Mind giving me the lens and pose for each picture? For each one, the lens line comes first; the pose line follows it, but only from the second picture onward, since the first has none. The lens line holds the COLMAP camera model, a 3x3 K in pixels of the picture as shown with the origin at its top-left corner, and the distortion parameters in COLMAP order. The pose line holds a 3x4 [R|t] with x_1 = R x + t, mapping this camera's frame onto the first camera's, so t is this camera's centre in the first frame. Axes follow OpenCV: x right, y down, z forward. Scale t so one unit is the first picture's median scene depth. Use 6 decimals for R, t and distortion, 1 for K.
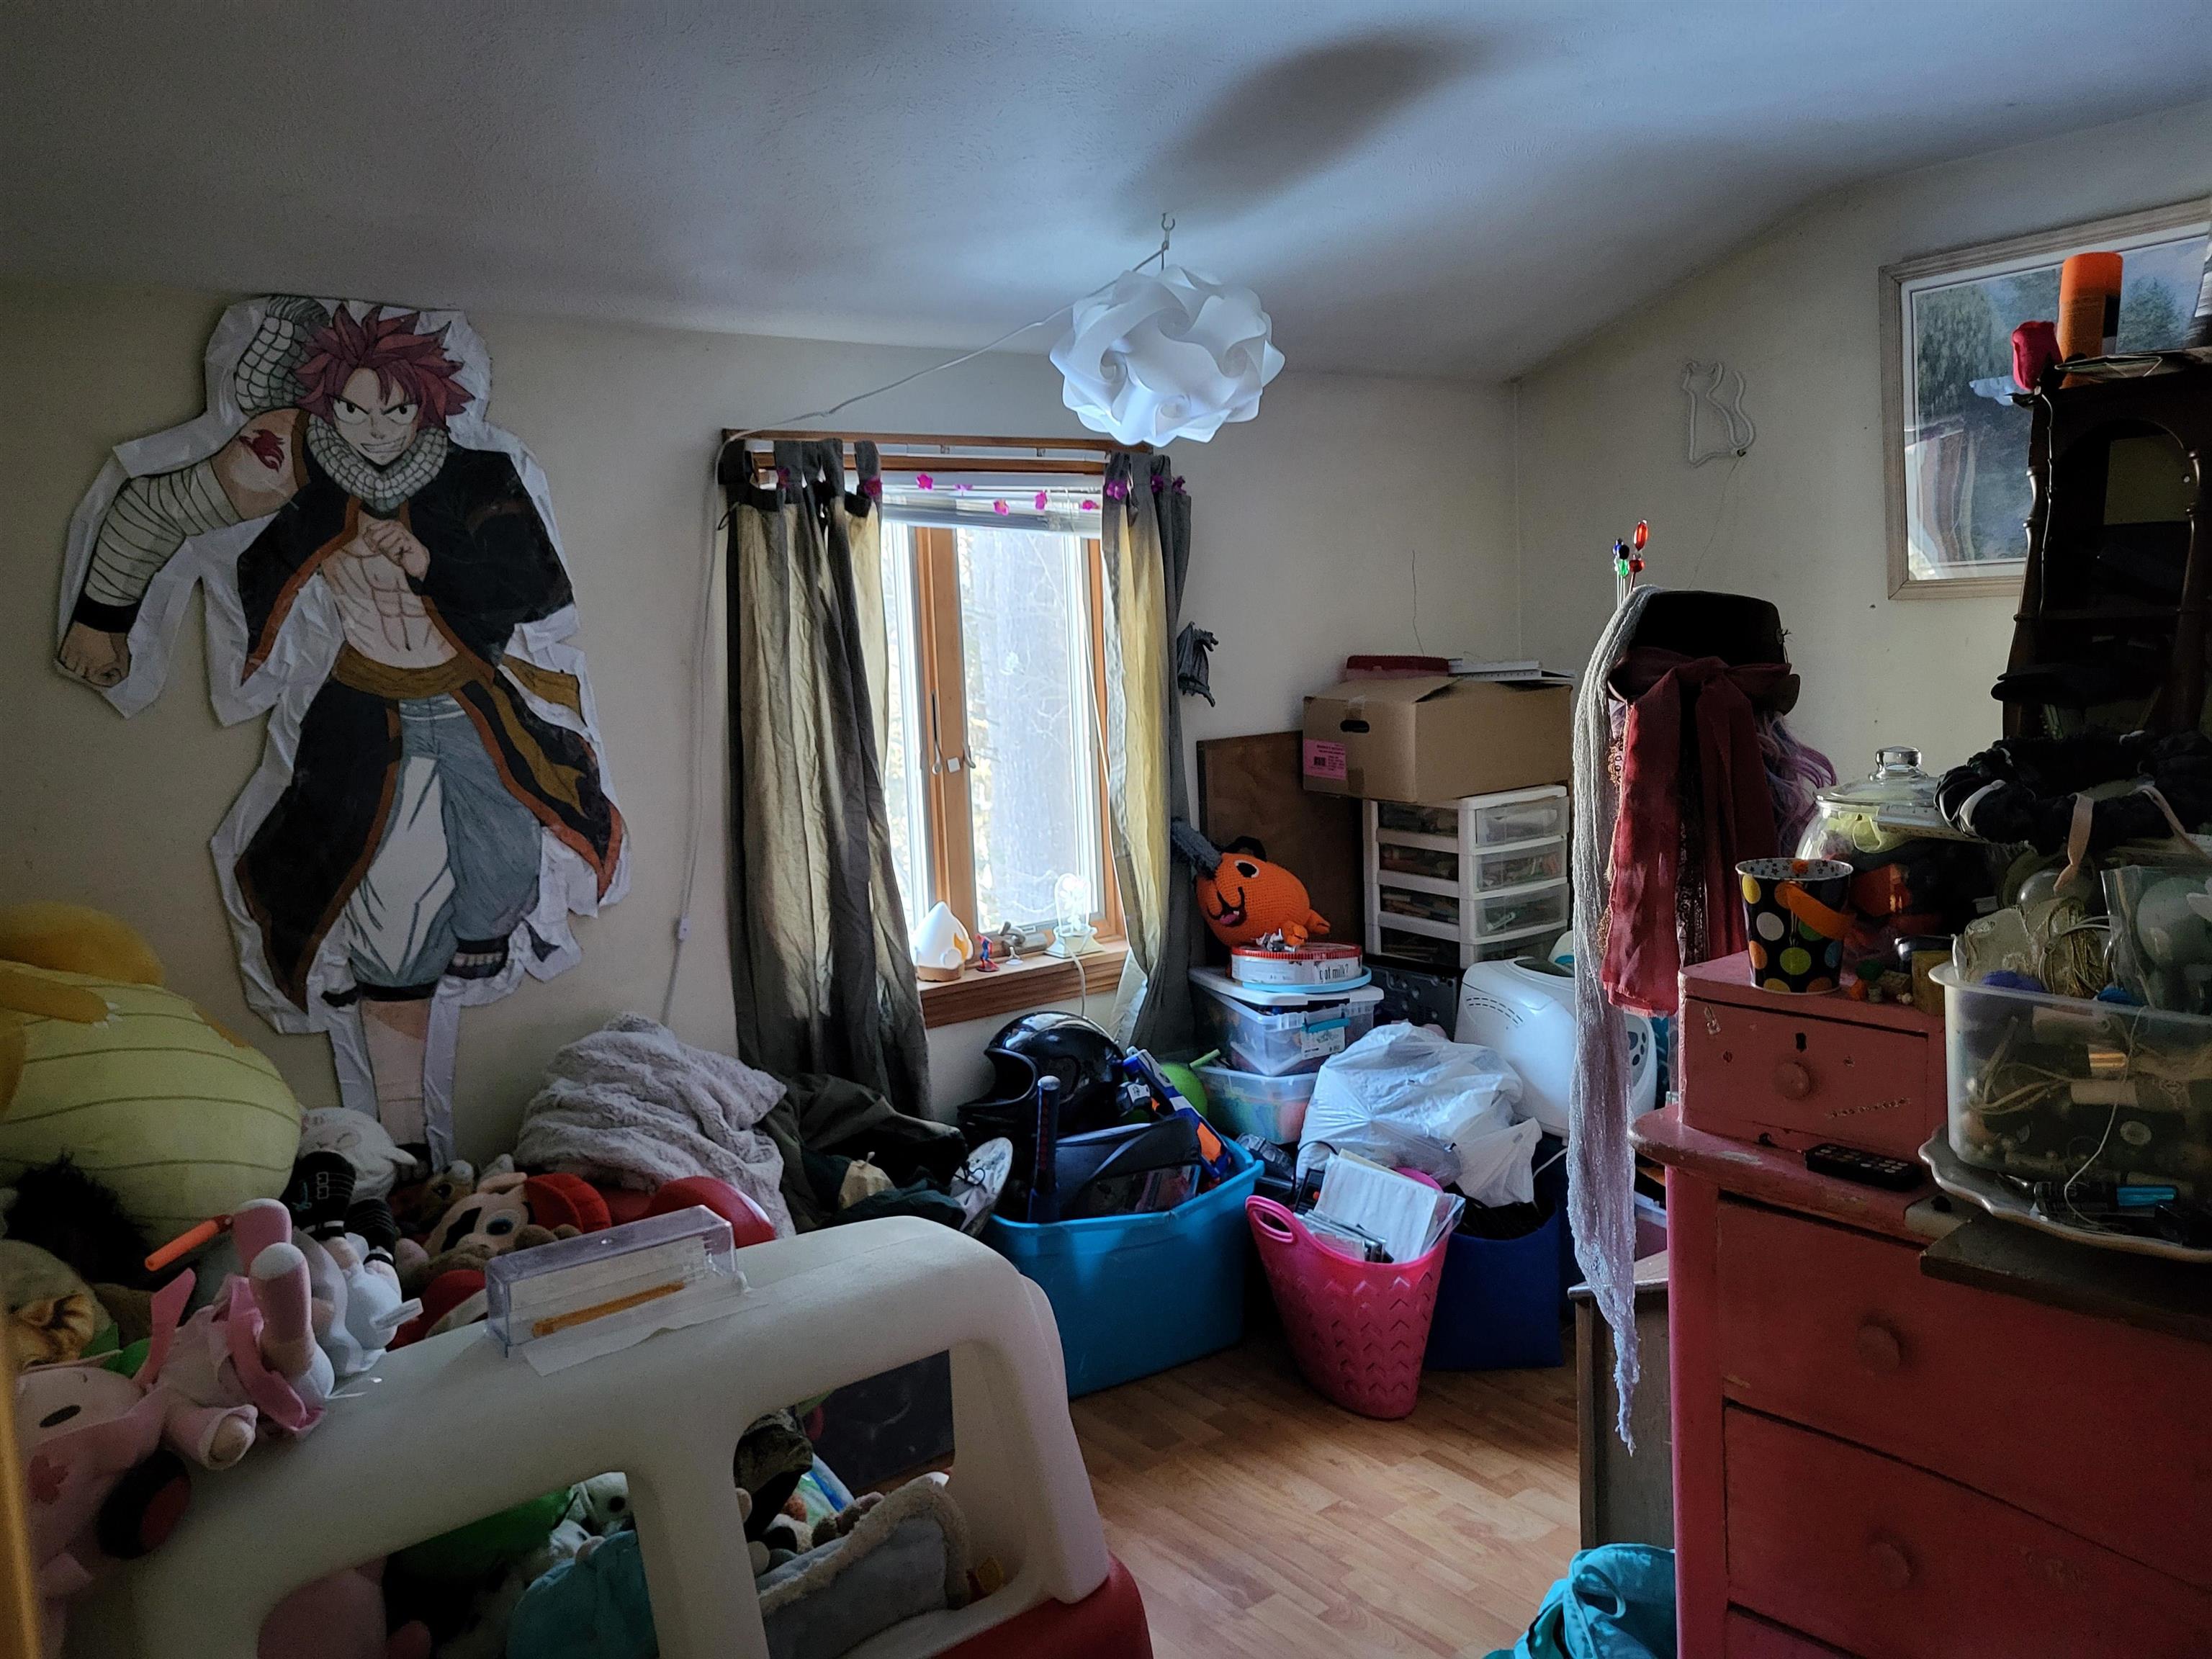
lens RADIAL K [[1694.6, 0, 1106.0], [0, 1694.6, 829.5], [0, 0, 1]] dist [0.011632, 0.006014]
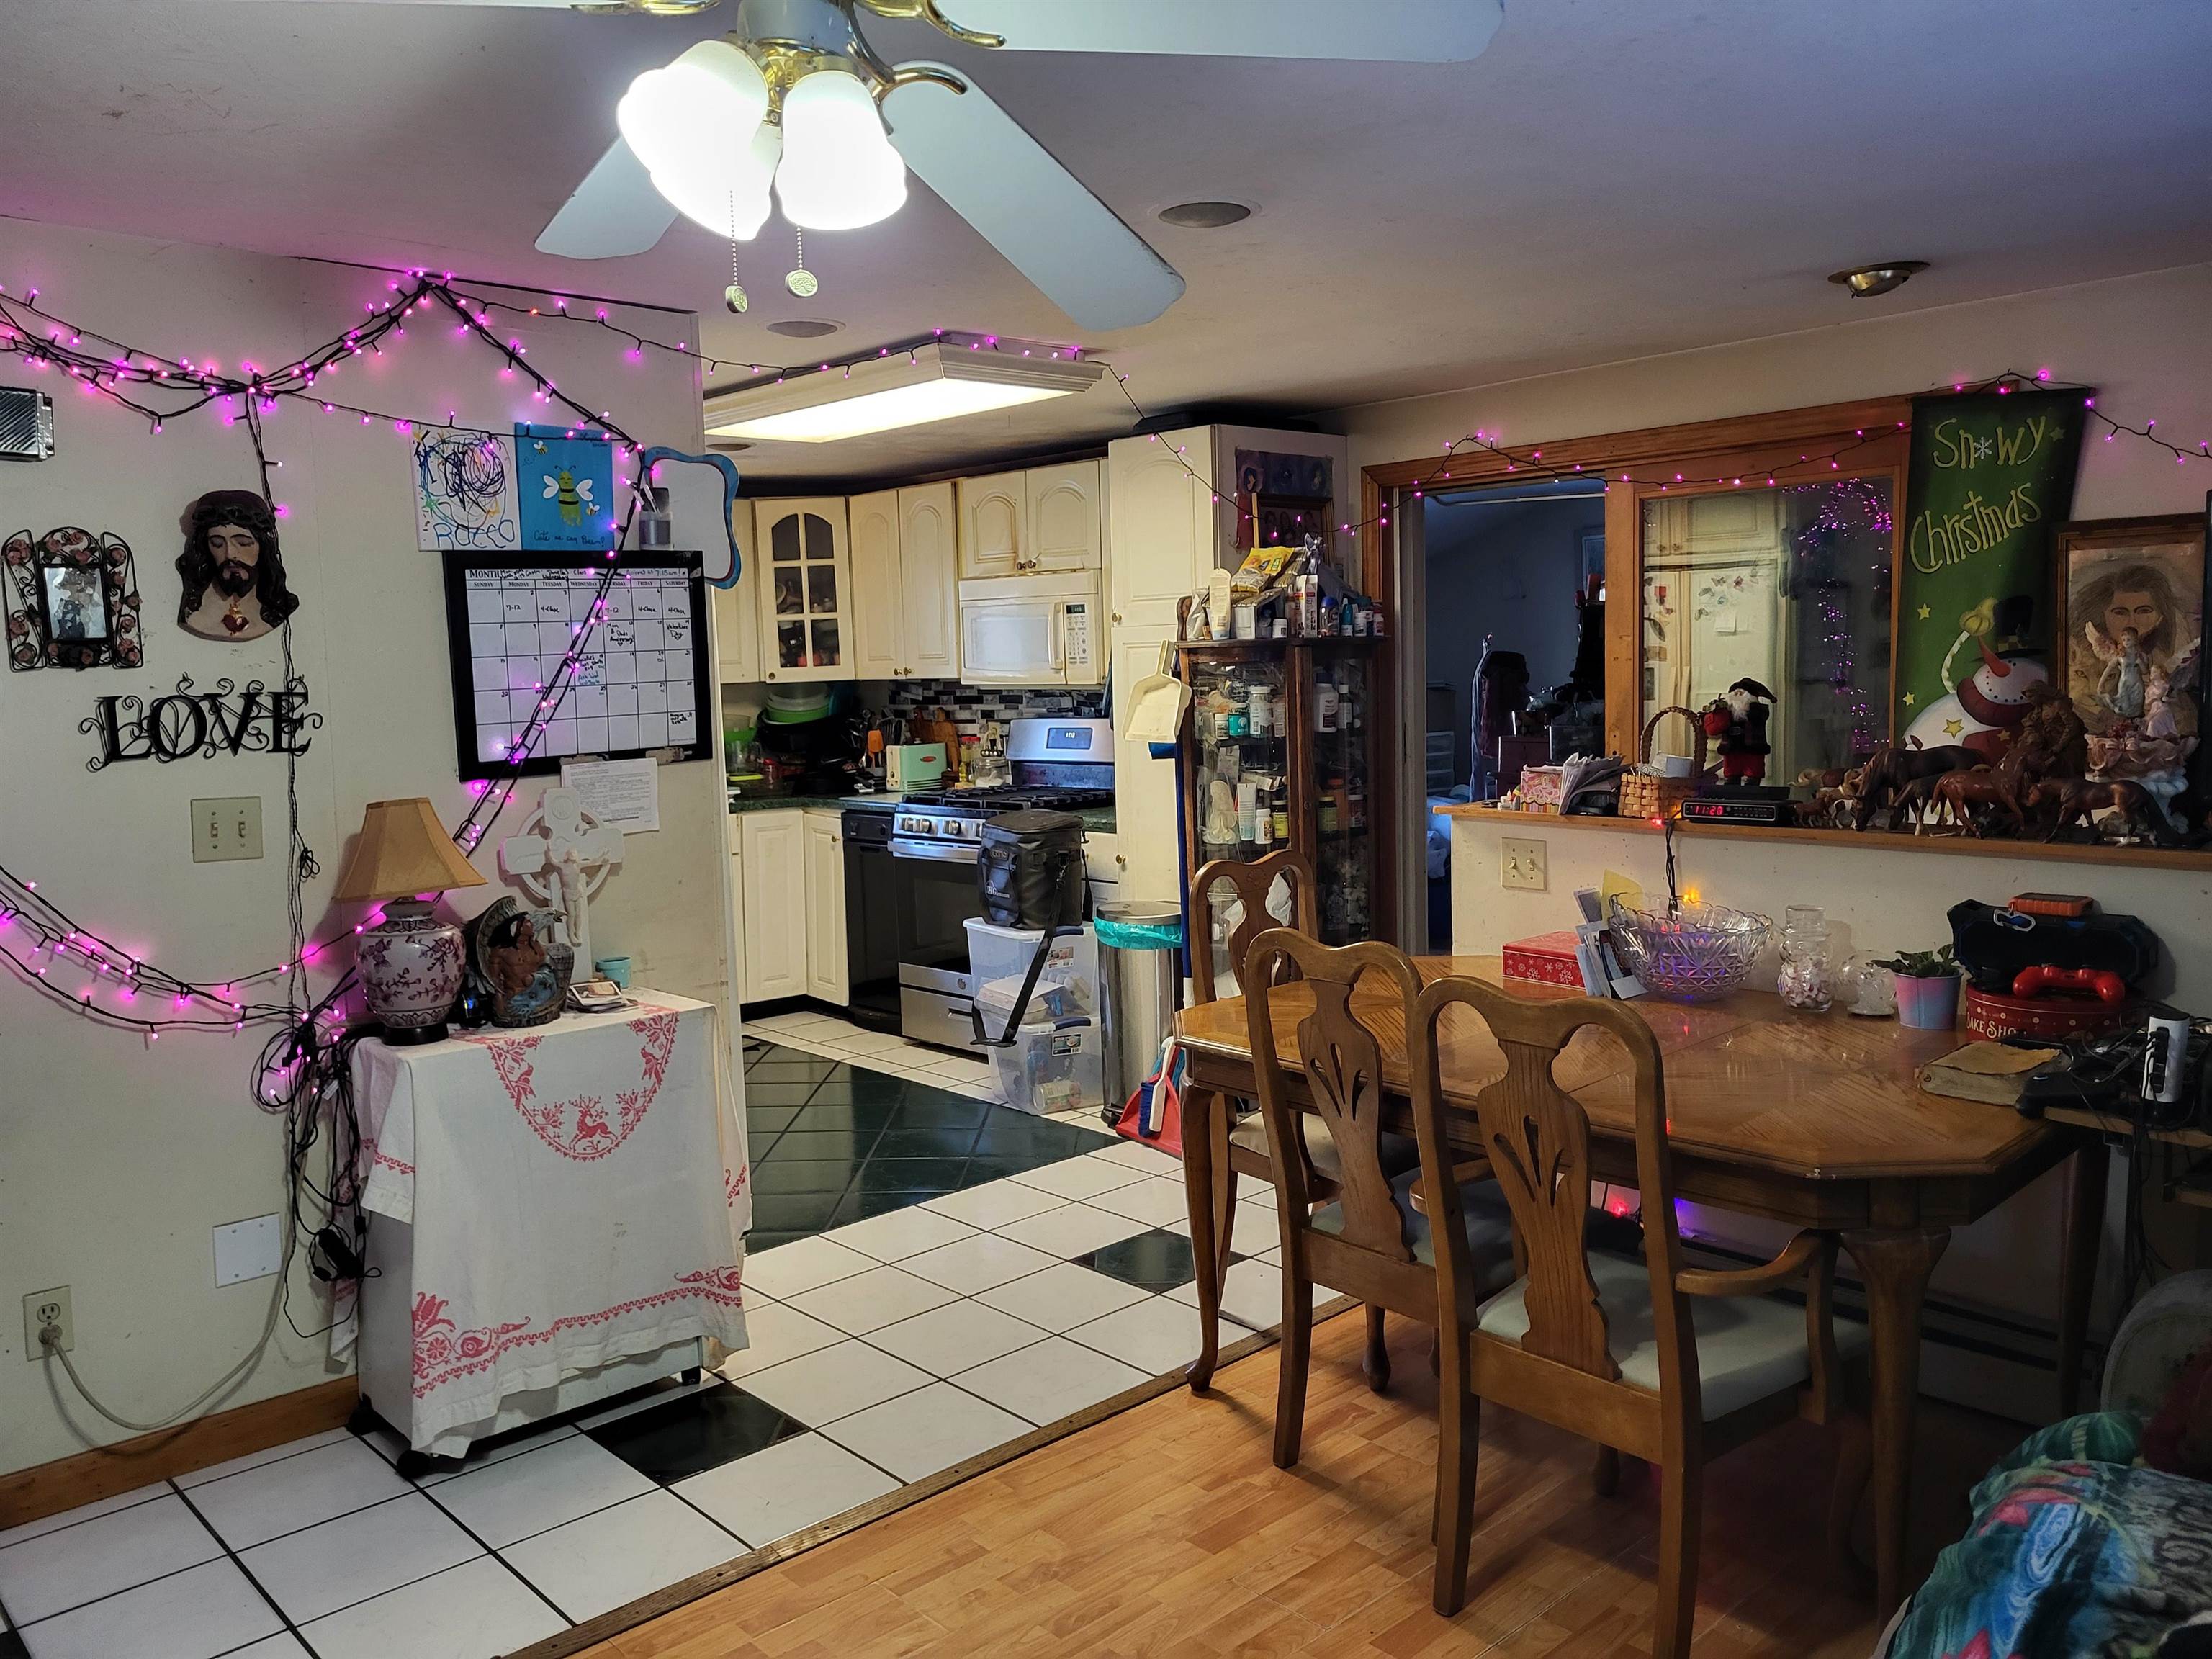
lens RADIAL K [[1694.6, 0, 1106.0], [0, 1694.6, 829.5], [0, 0, 1]] dist [0.011632, 0.006014]
pose [[0.995025, 0.014942, 0.098498, -0.949542], [-0.011927, 0.999444, -0.031132, 0.405980], [-0.098908, 0.029802, 0.994650, -2.803725]]
